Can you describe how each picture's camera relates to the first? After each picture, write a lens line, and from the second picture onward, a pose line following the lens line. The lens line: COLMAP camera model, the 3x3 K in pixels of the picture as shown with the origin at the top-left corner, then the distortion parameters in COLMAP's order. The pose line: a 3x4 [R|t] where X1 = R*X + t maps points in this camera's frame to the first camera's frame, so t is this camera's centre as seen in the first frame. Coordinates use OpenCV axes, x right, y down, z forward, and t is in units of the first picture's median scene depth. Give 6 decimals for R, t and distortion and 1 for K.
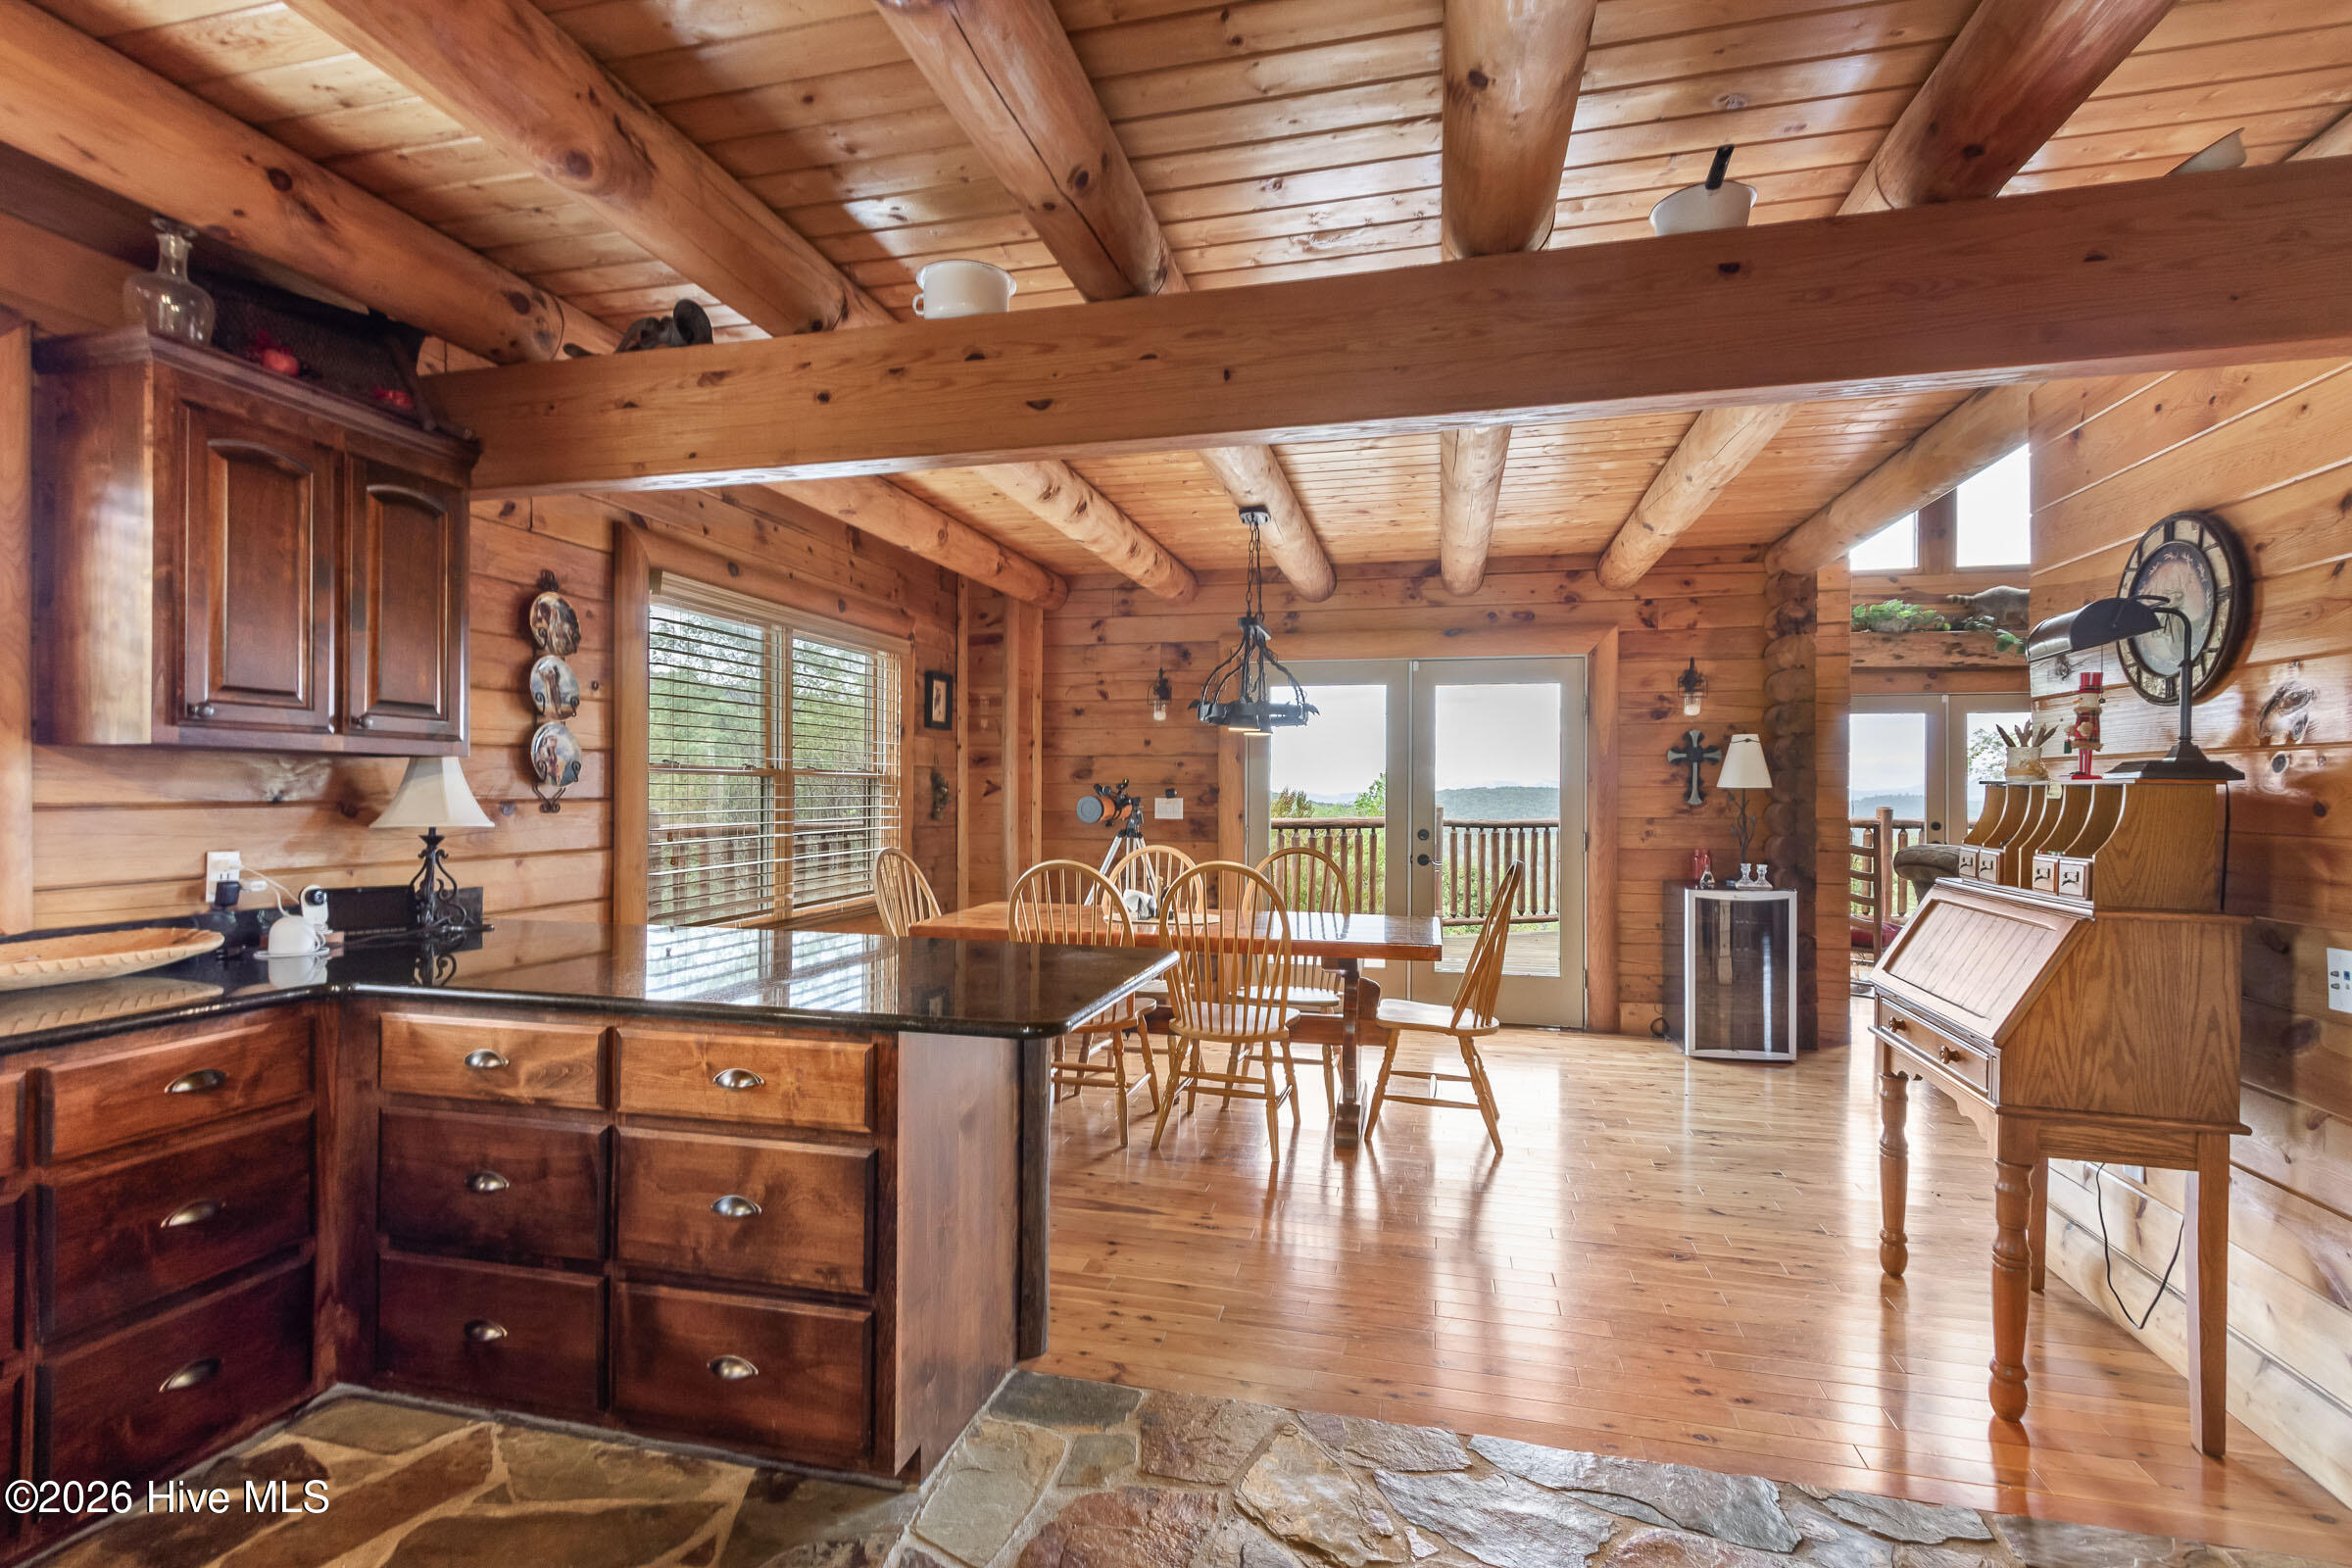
lens RADIAL K [[1112.6, 0, 1174.0], [0, 1112.6, 785.7], [0, 0, 1]] dist [0.008322, -0.003124]
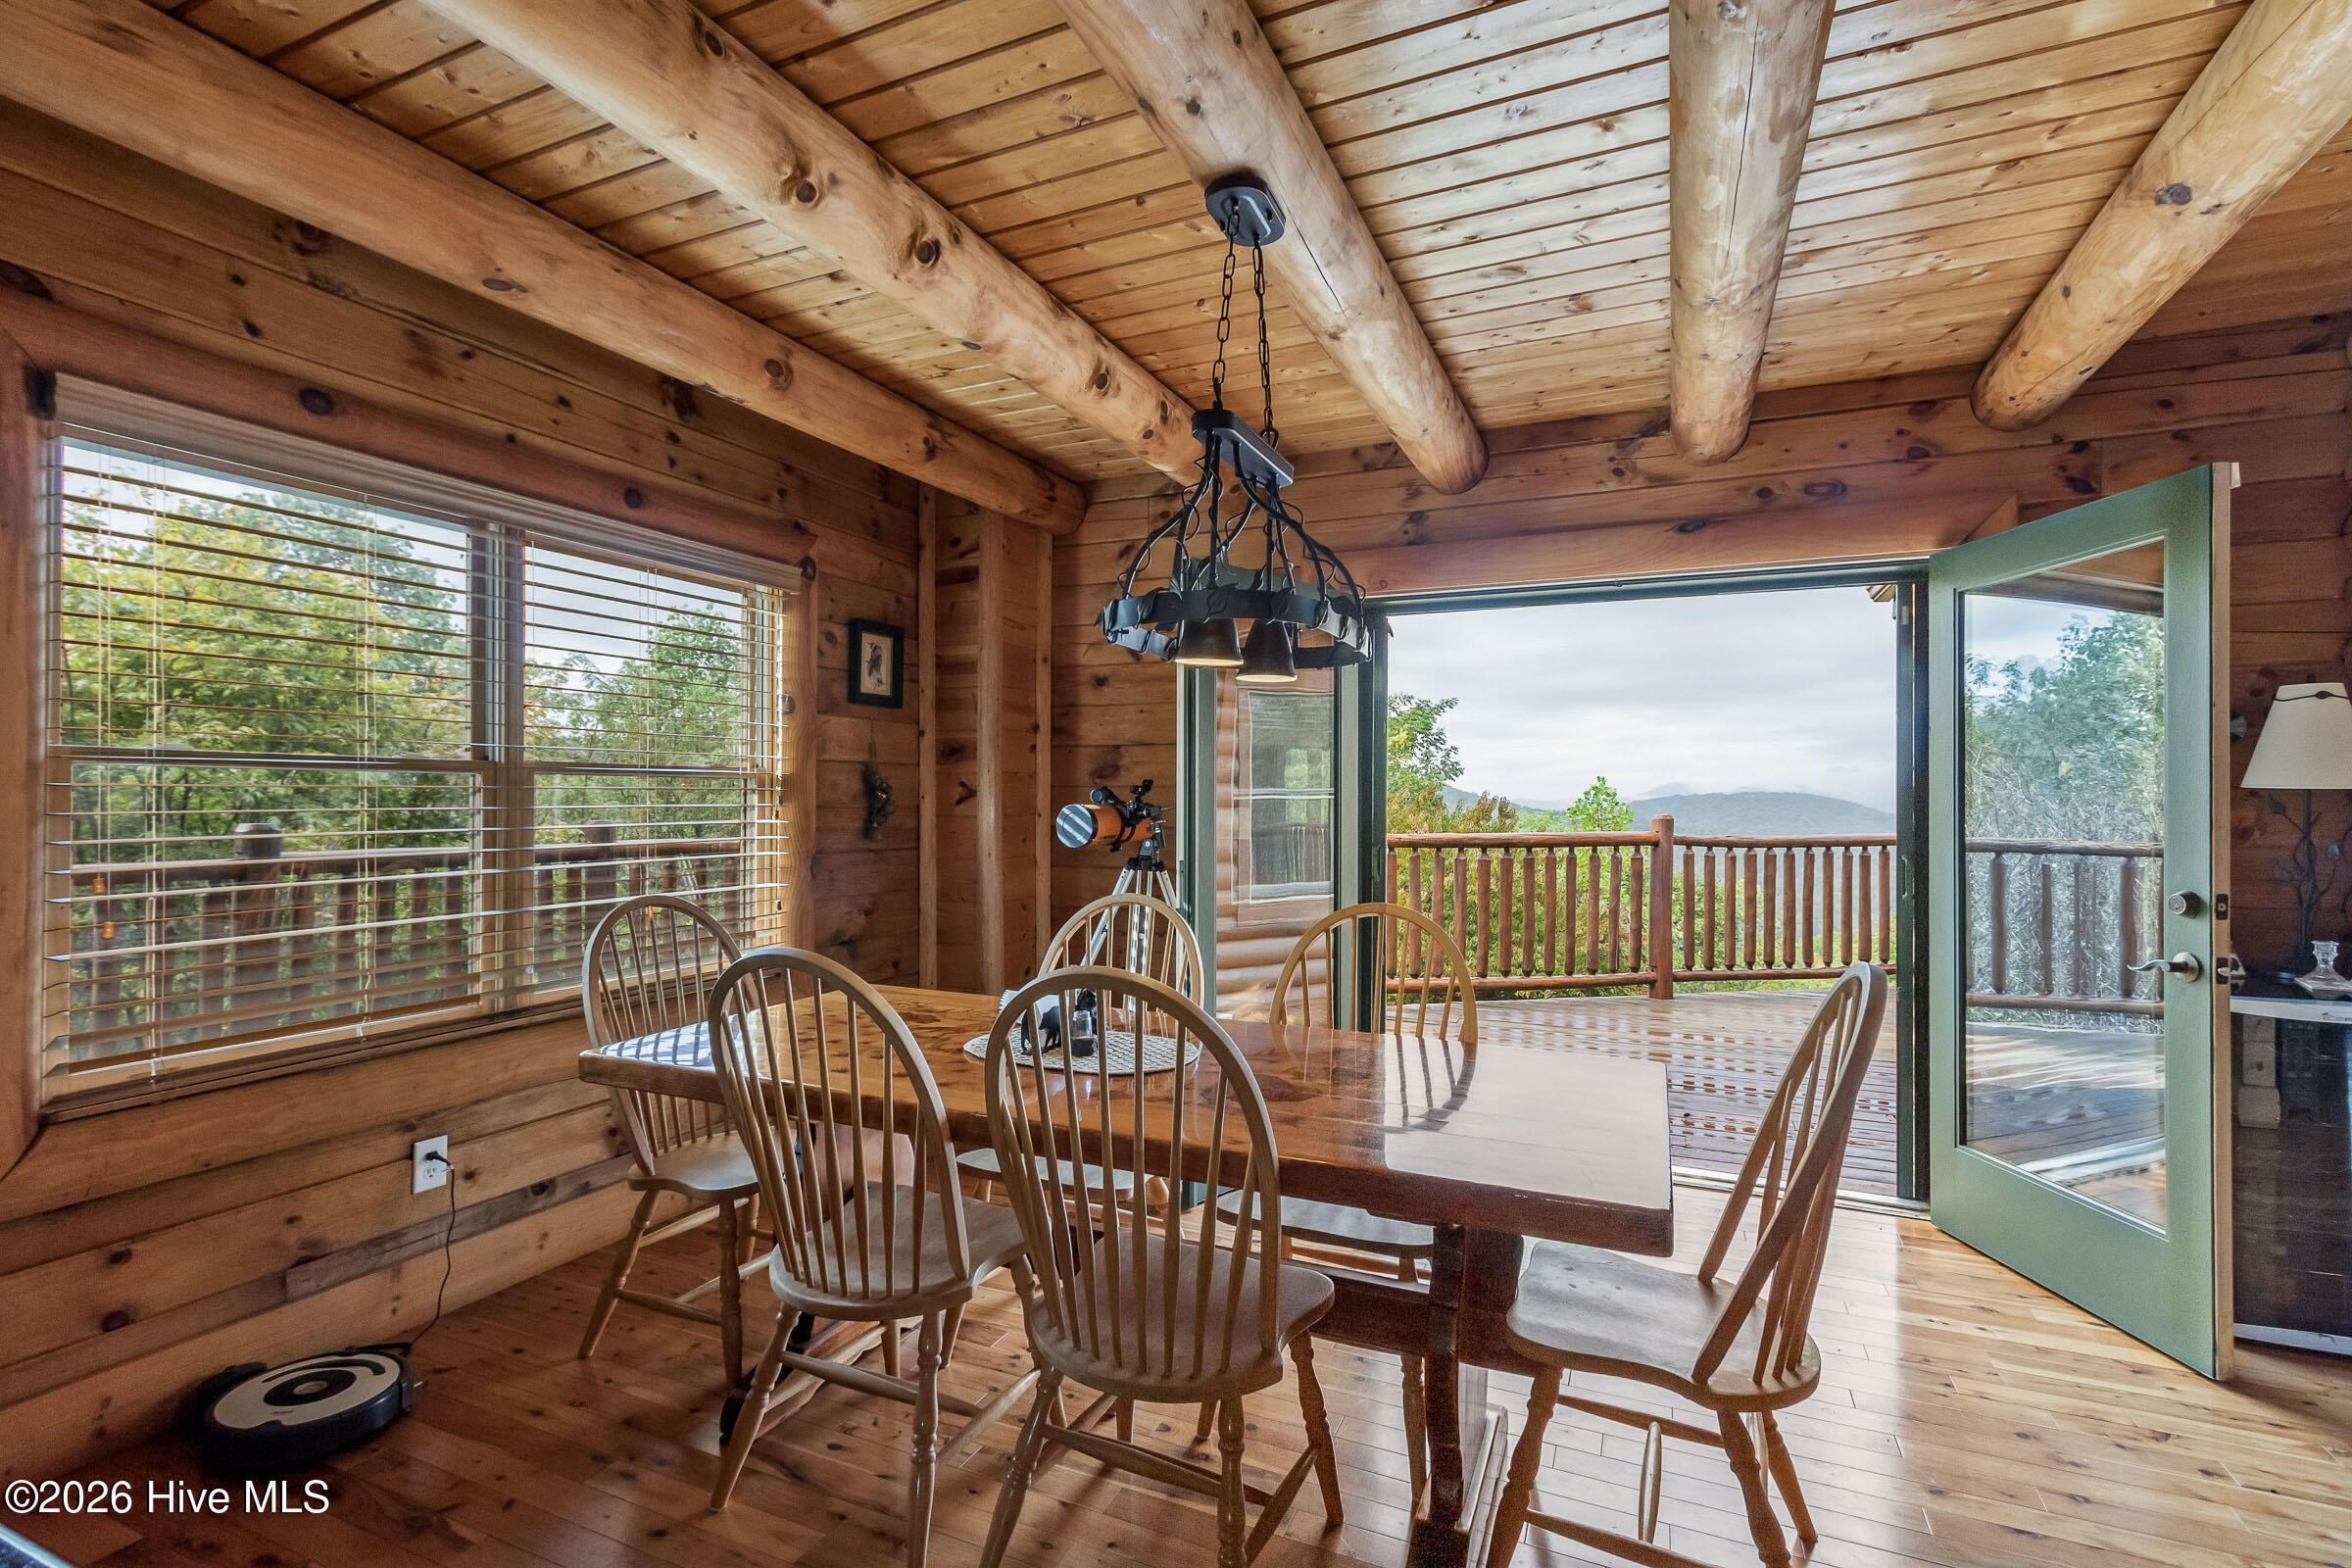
lens RADIAL K [[1112.6, 0, 1161.2], [0, 1112.6, 798.6], [0, 0, 1]] dist [0.008322, -0.003124]
pose [[0.981390, -0.001187, -0.192022, 0.090099], [0.002408, 0.999978, 0.006124, 0.001653], [0.192011, -0.006472, 0.981371, 0.373638]]
